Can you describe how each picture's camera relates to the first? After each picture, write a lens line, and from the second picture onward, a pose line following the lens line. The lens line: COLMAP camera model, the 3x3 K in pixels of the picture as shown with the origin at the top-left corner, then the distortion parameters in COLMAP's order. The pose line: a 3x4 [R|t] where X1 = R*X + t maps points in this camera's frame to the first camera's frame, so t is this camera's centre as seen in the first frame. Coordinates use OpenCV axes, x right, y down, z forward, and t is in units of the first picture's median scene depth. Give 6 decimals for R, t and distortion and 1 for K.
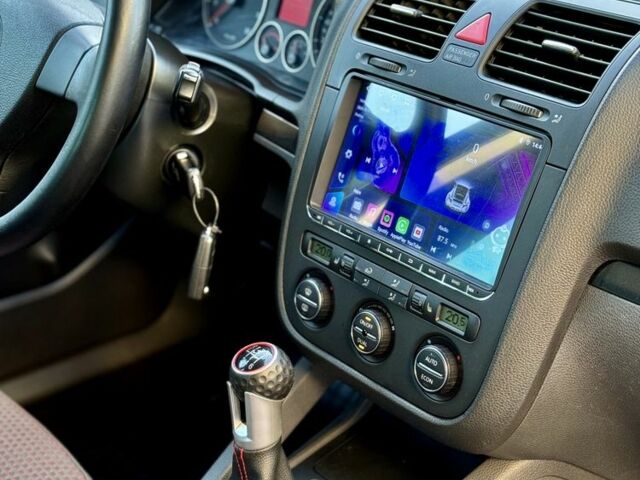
lens RADIAL K [[895.4, 0, 322.6], [0, 895.4, 239.9], [0, 0, 1]] dist [0.156484, -0.171291]
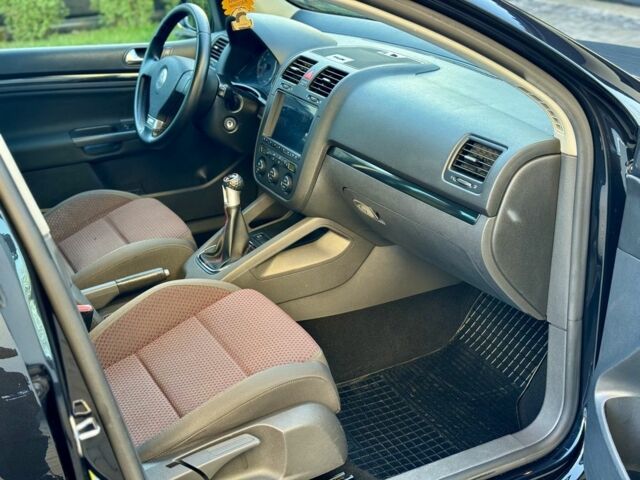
lens RADIAL K [[895.4, 0, 322.6], [0, 895.4, 239.9], [0, 0, 1]] dist [0.156484, -0.171291]
pose [[0.948181, 0.057827, -0.312424, 1.206959], [-0.084034, 0.993925, -0.071069, 0.539311], [0.306416, 0.093641, 0.947281, -1.830156]]
